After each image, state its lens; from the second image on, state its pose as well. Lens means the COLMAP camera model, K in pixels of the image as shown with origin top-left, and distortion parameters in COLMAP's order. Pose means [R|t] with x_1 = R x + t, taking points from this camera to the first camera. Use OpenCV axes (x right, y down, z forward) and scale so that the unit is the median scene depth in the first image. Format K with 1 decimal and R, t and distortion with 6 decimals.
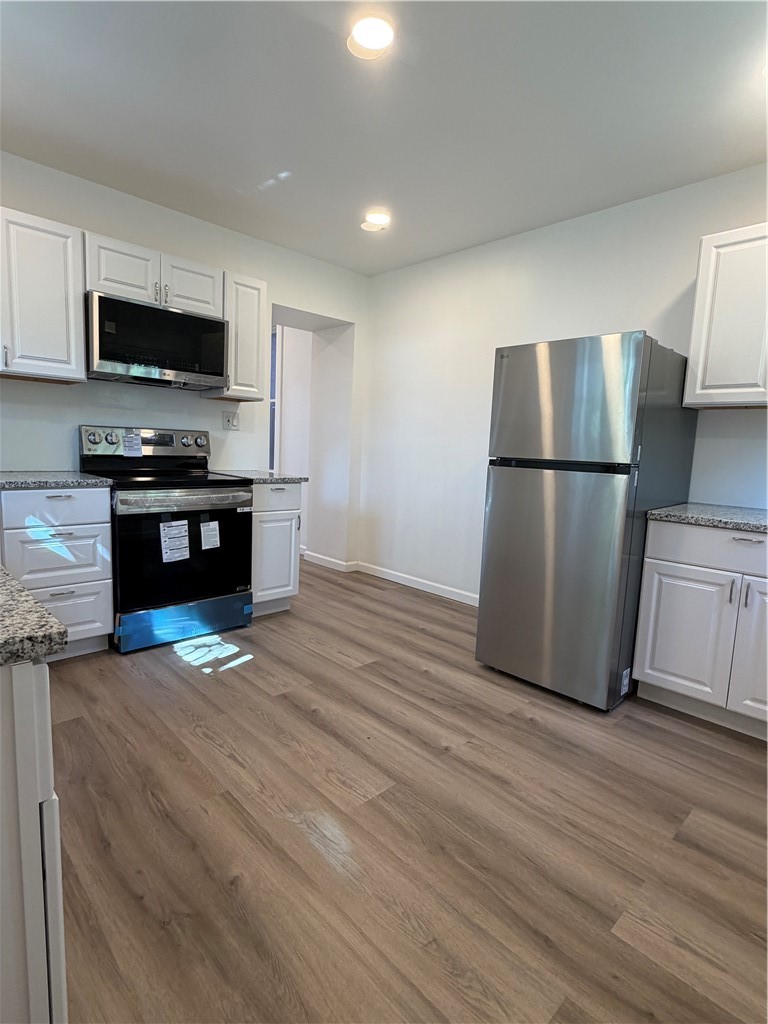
lens RADIAL K [[524.0, 0, 384.0], [0, 524.0, 512.0], [0, 0, 1]] dist [0.003849, 0.000206]
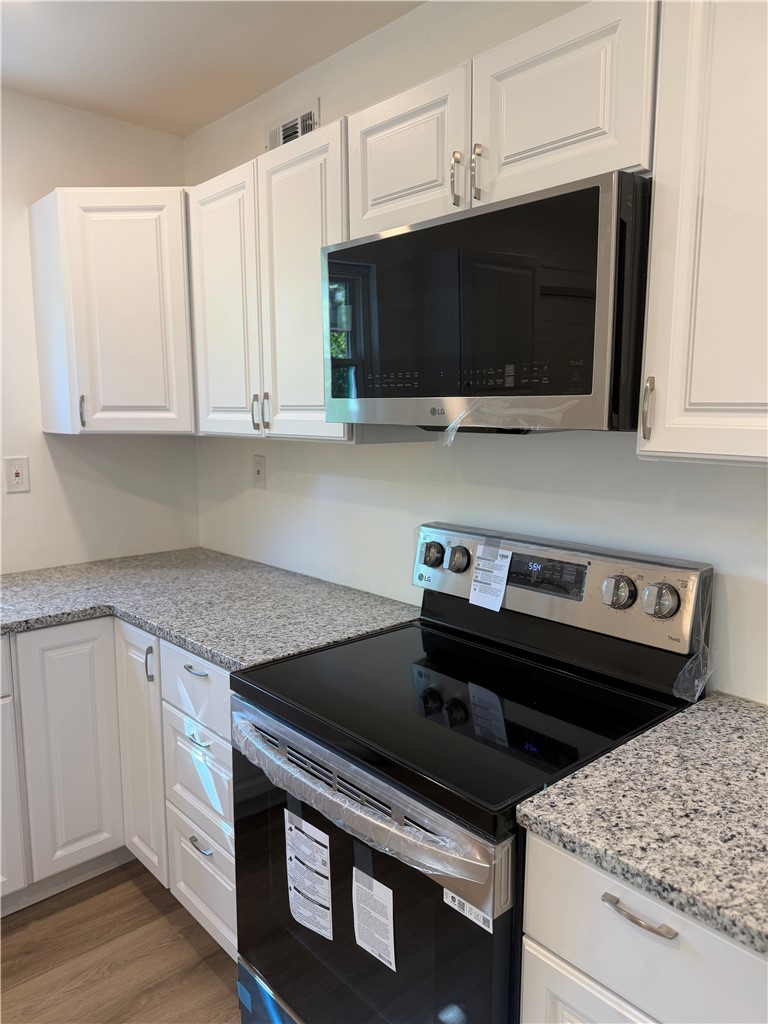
lens RADIAL K [[736.7, 0, 384.0], [0, 736.7, 512.0], [0, 0, 1]] dist [-0.002171, -0.000950]
pose [[-0.043834, 0.106438, -0.993353, 0.081862], [-0.118201, 0.986772, 0.110949, -0.246366], [0.992022, 0.122278, -0.030673, 0.990022]]
